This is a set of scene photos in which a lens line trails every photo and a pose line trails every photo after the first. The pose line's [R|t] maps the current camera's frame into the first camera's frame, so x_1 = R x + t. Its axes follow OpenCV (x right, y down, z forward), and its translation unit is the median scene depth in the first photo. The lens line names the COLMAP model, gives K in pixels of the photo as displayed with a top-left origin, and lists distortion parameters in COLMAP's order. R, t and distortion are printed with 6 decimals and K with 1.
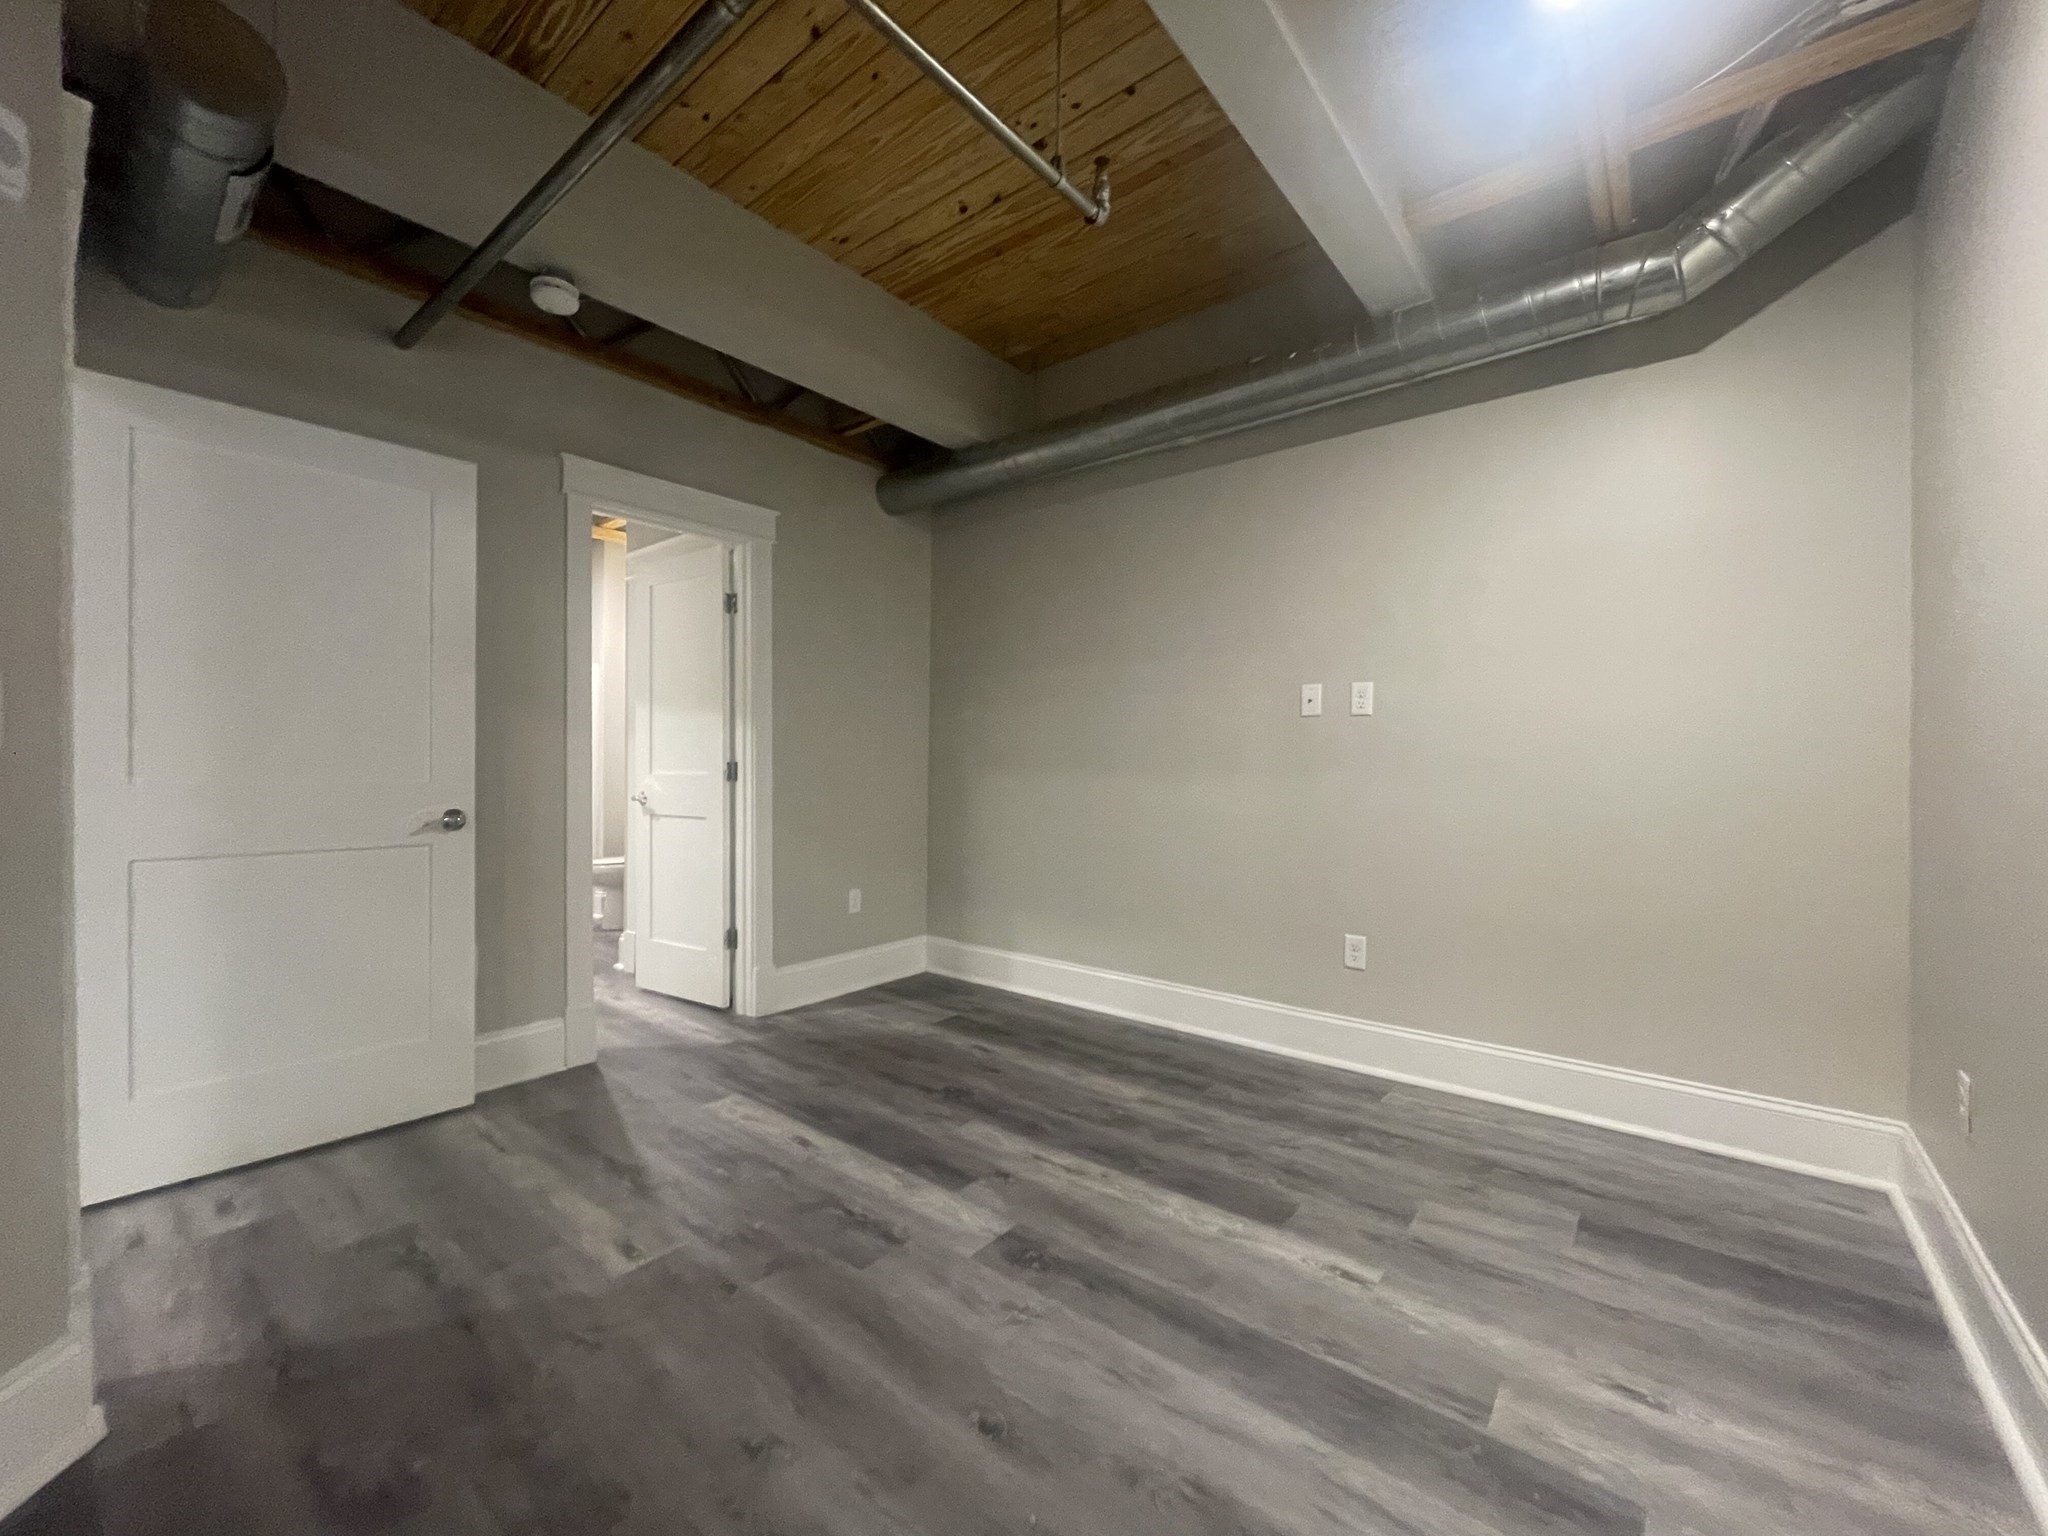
lens RADIAL K [[842.4, 0, 969.9], [0, 842.4, 768.8], [0, 0, 1]] dist [0.002113, 0.000272]
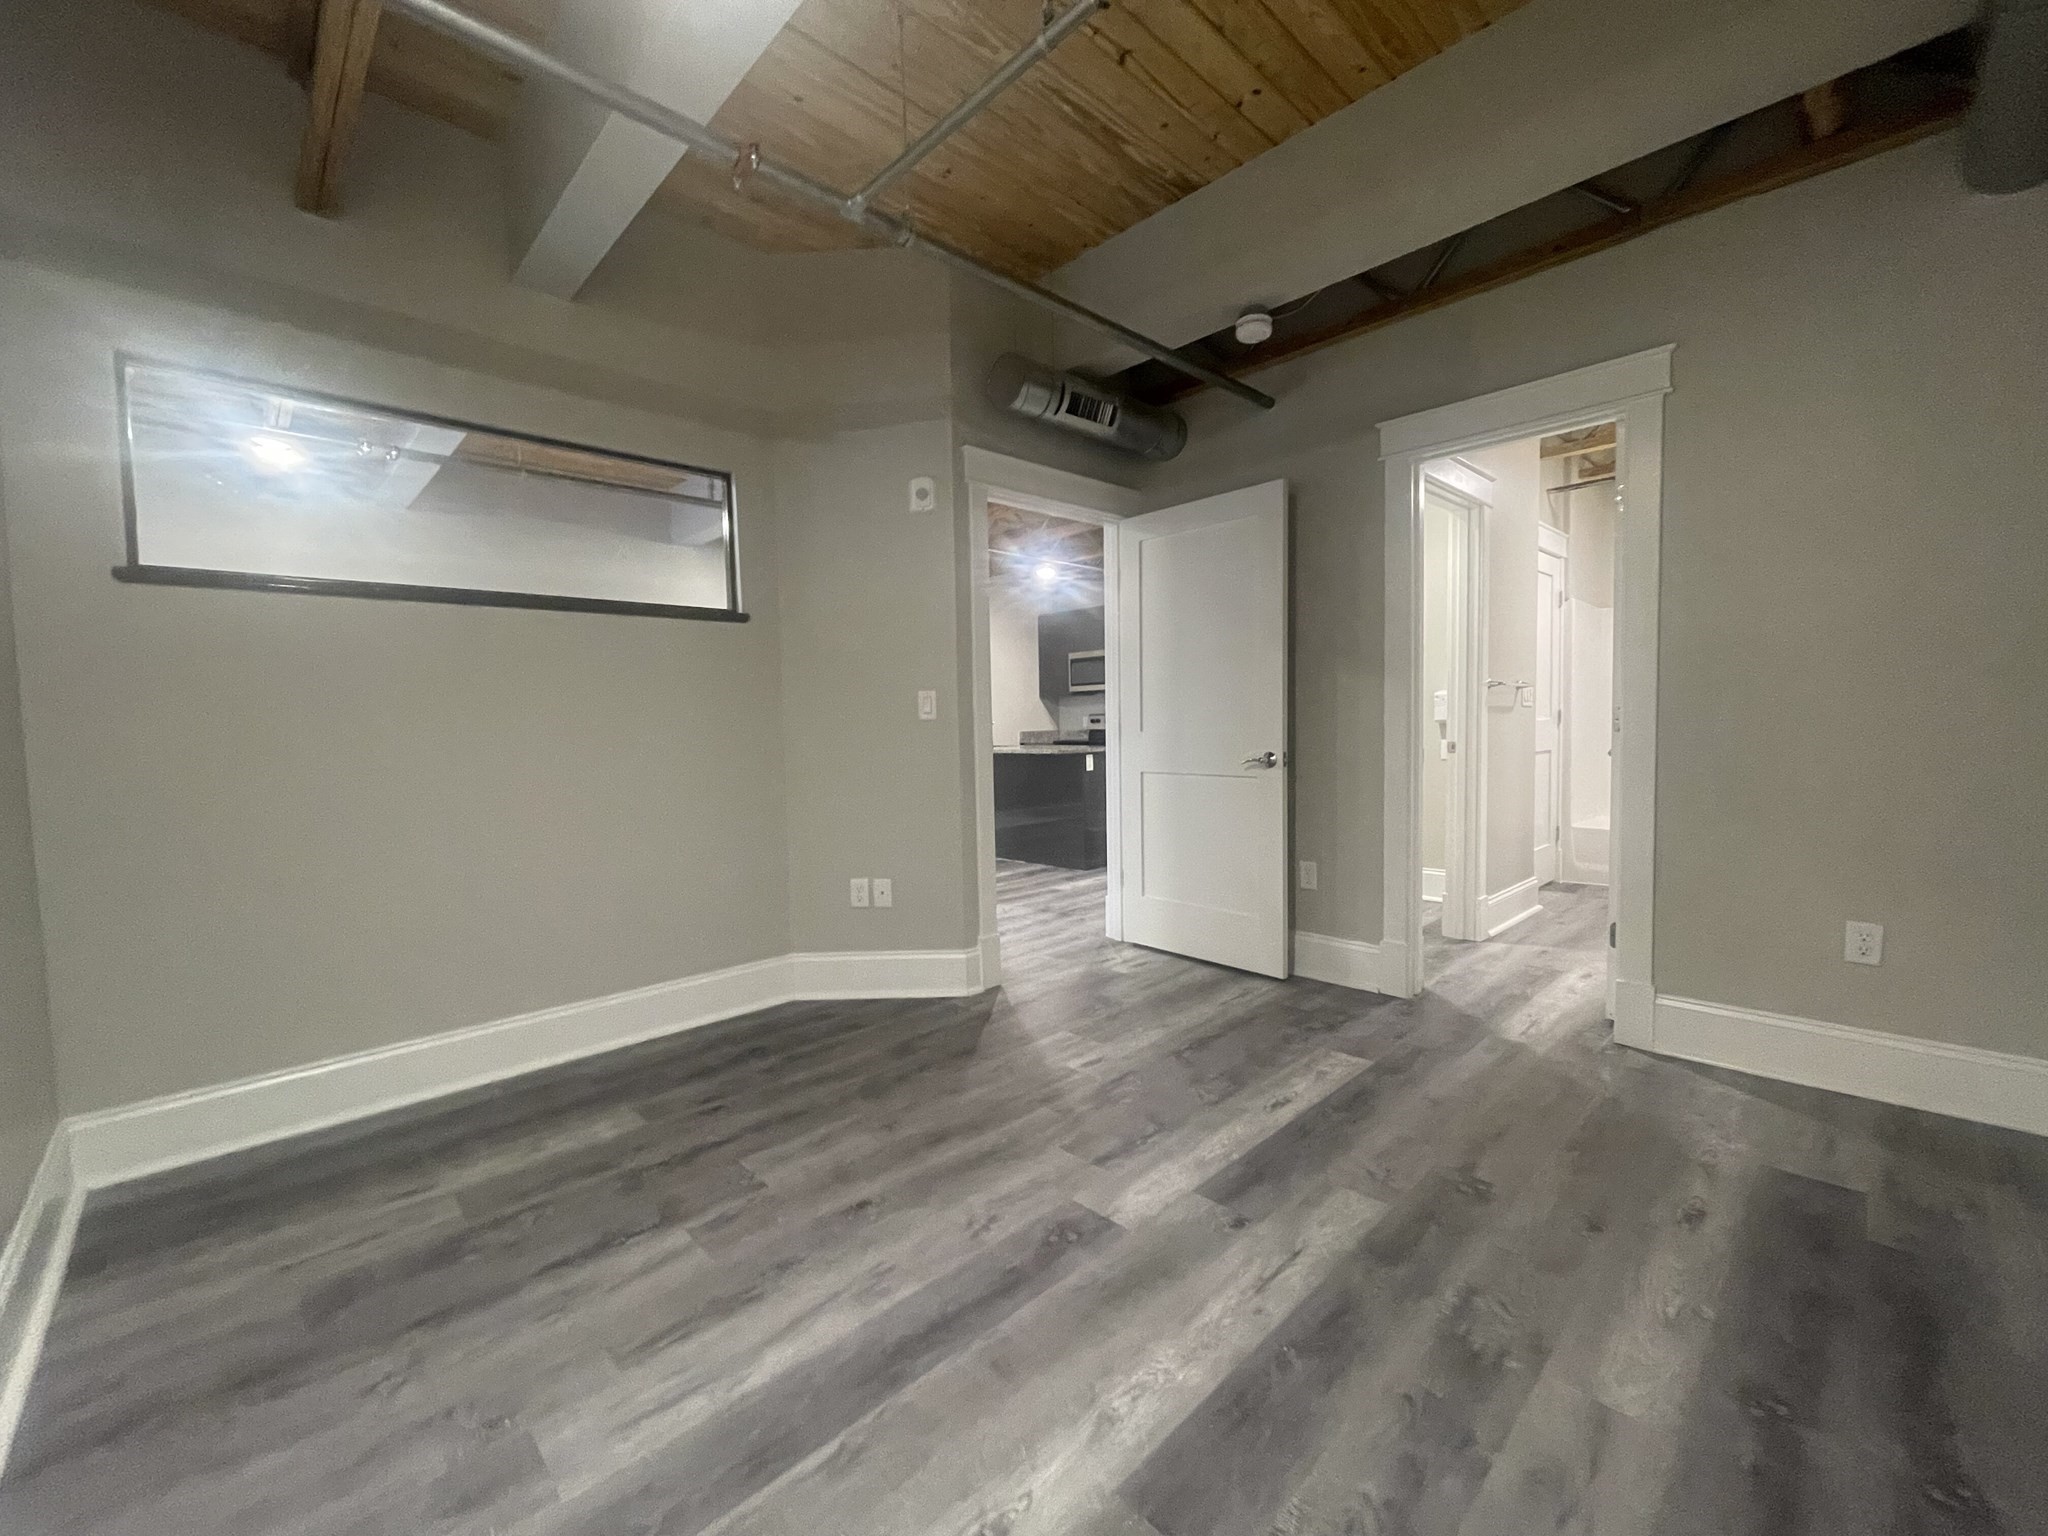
lens RADIAL K [[829.9, 0, 1065.8], [0, 829.9, 764.5], [0, 0, 1]] dist [-0.000385, -0.000133]
pose [[-0.063637, 0.051624, -0.996637, 0.778130], [0.014402, 0.998605, 0.050806, -0.003037], [0.997869, -0.011120, -0.064292, 0.841633]]
